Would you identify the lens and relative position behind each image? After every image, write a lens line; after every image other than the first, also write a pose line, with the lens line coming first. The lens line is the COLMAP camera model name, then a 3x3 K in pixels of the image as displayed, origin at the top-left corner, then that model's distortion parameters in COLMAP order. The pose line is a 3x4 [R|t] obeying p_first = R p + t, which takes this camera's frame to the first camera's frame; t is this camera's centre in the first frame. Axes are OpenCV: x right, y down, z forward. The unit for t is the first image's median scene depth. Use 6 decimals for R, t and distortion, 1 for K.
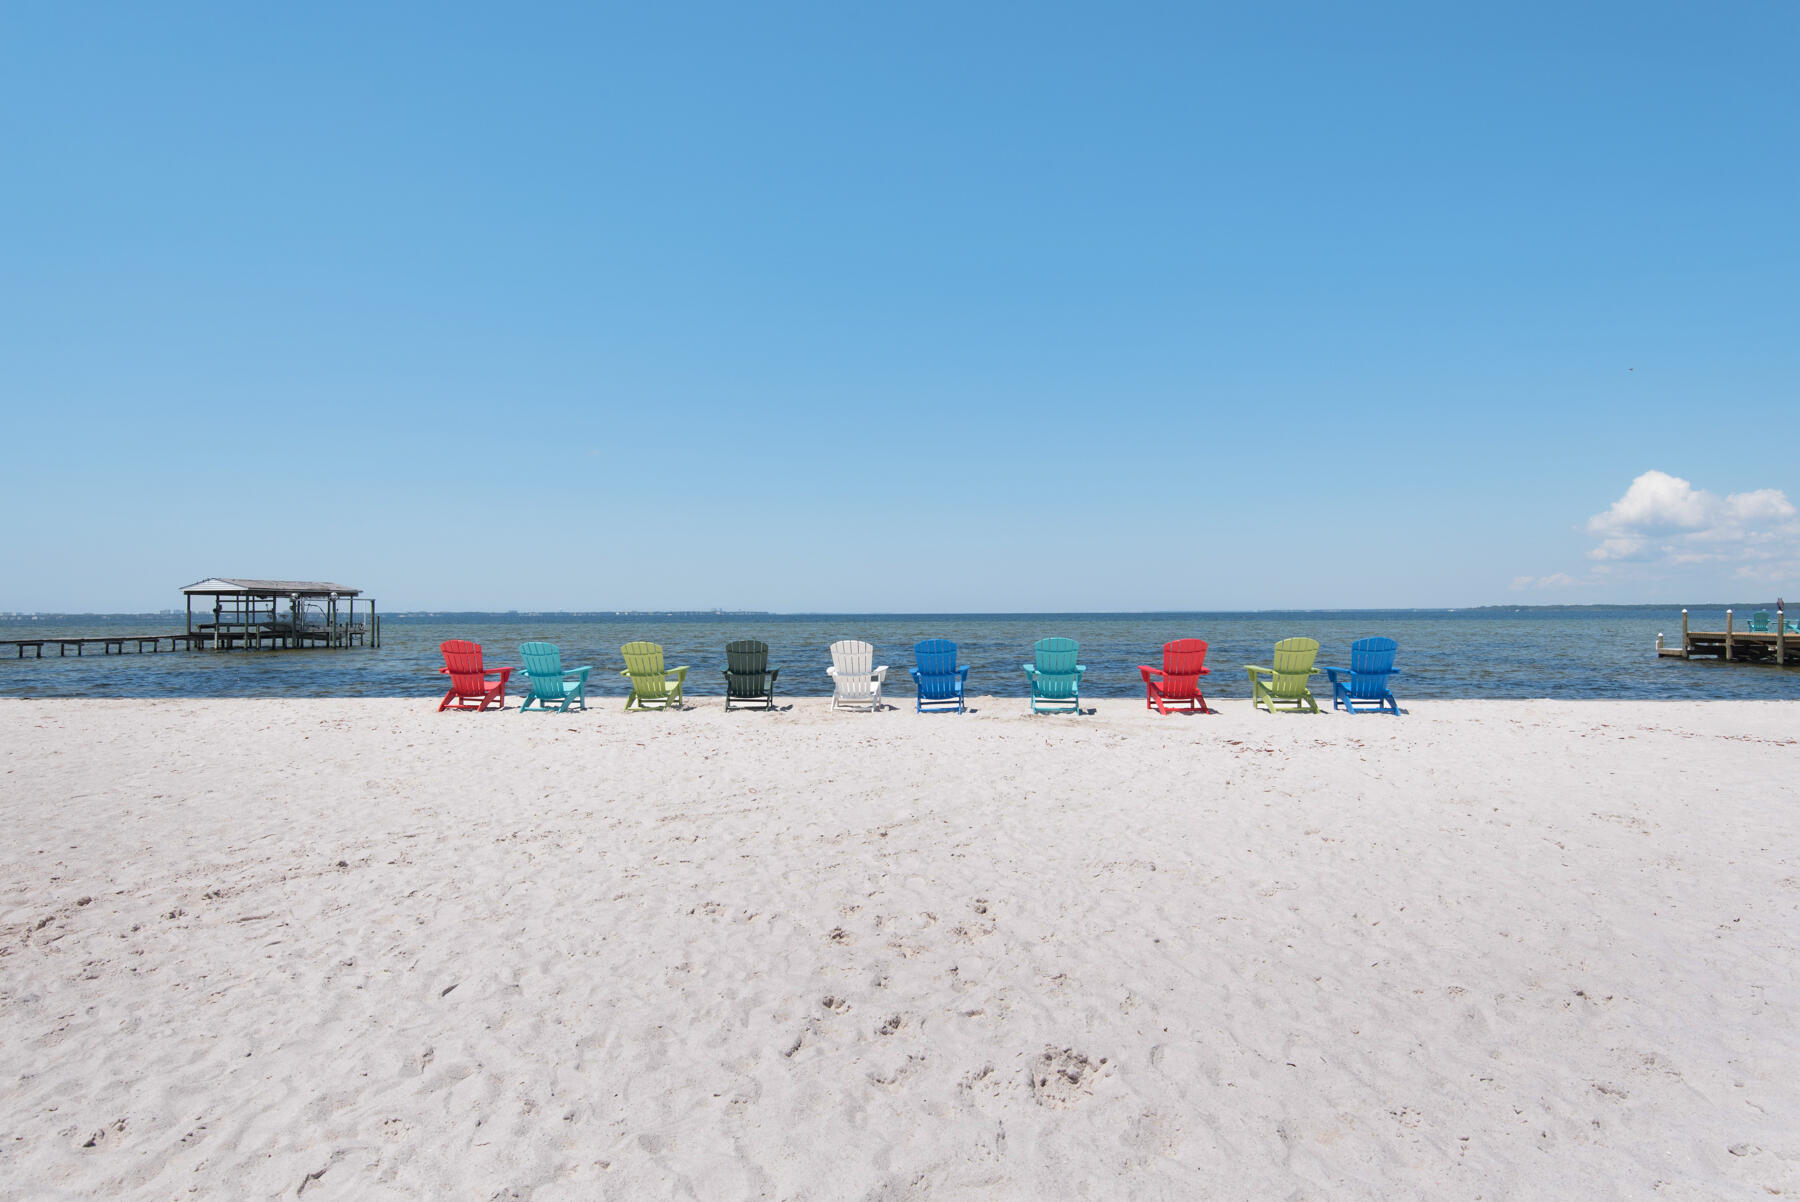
lens RADIAL K [[1108.3, 0, 900.0], [0, 1108.3, 601.0], [0, 0, 1]] dist [-0.005147, -0.002231]
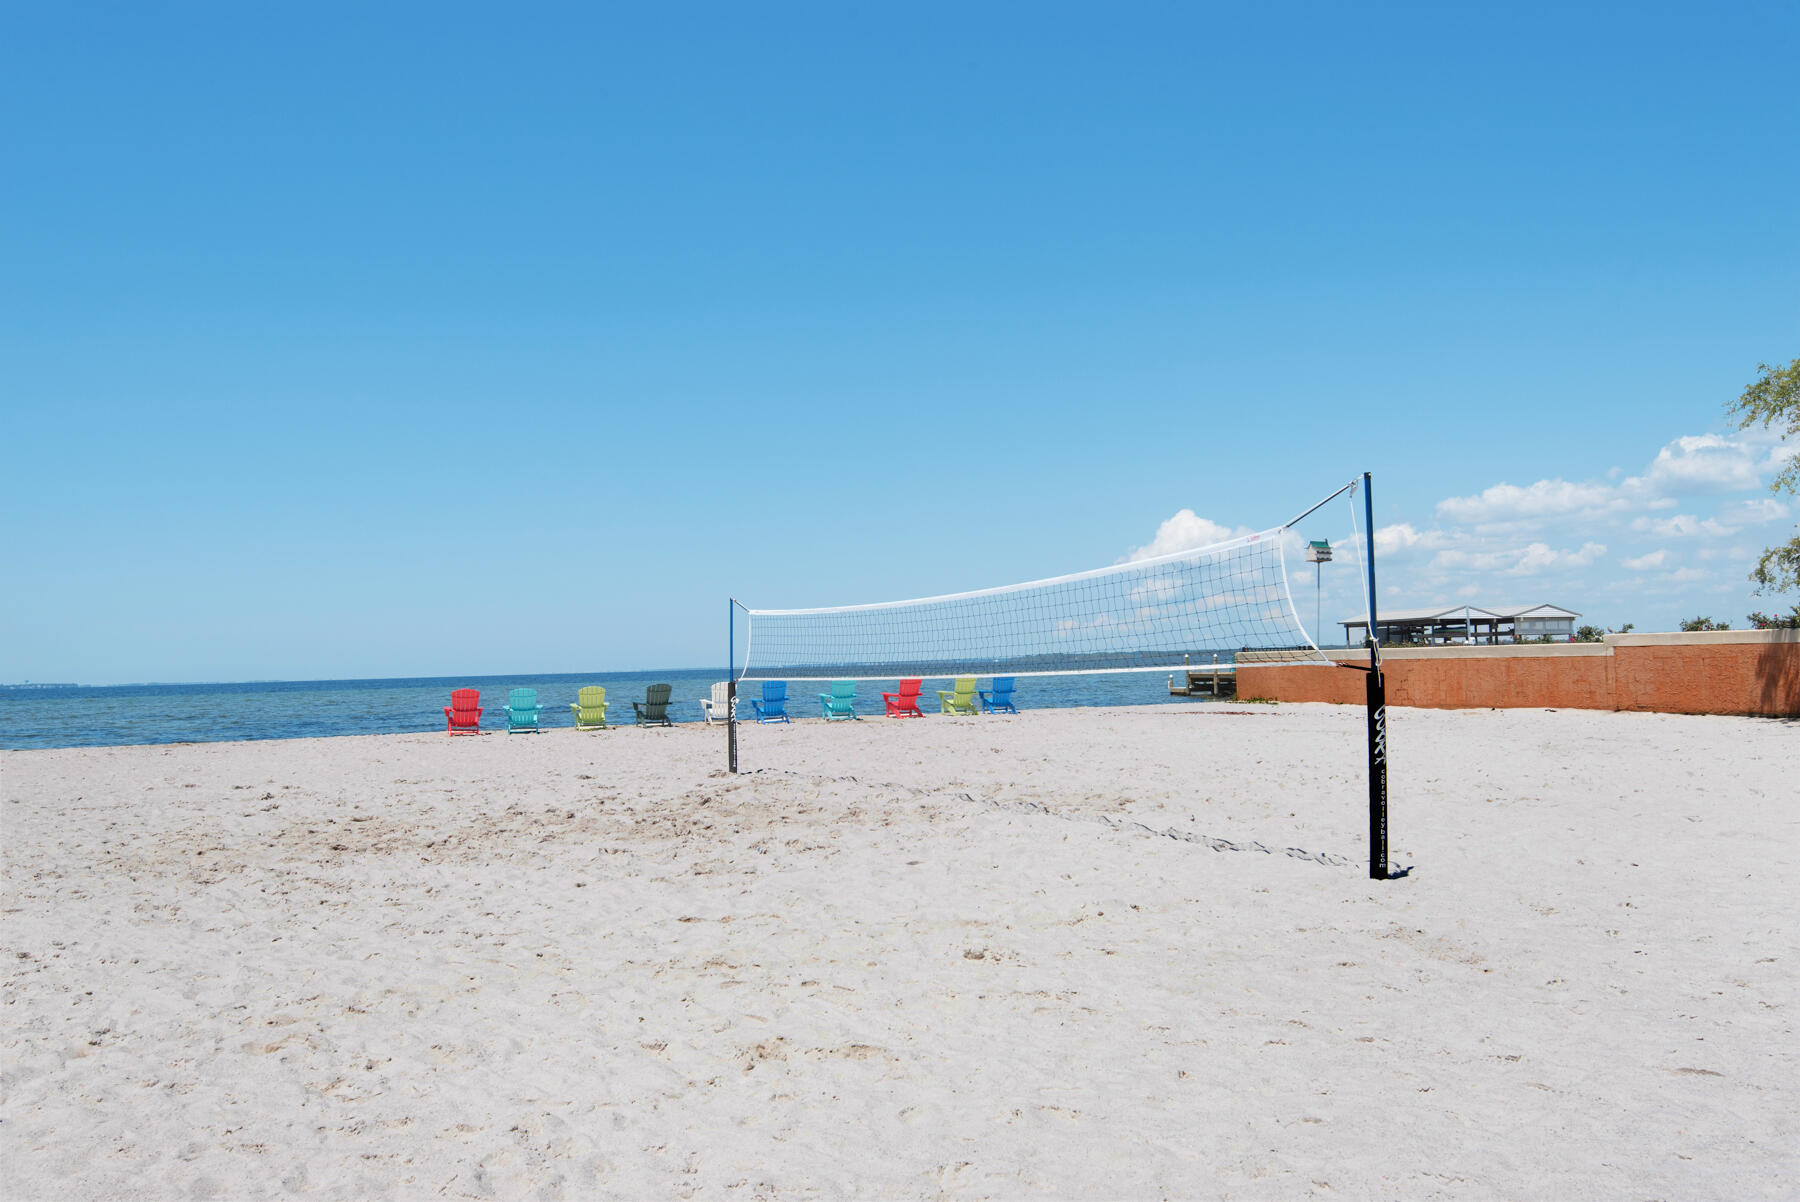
lens RADIAL K [[1494.4, 0, 900.0], [0, 1494.4, 601.0], [0, 0, 1]] dist [0.003847, 0.001072]
pose [[0.919355, -0.002922, 0.393419, -0.065544], [0.017485, 0.999288, -0.033437, -0.000518], [-0.393041, 0.037619, 0.918751, -0.112902]]
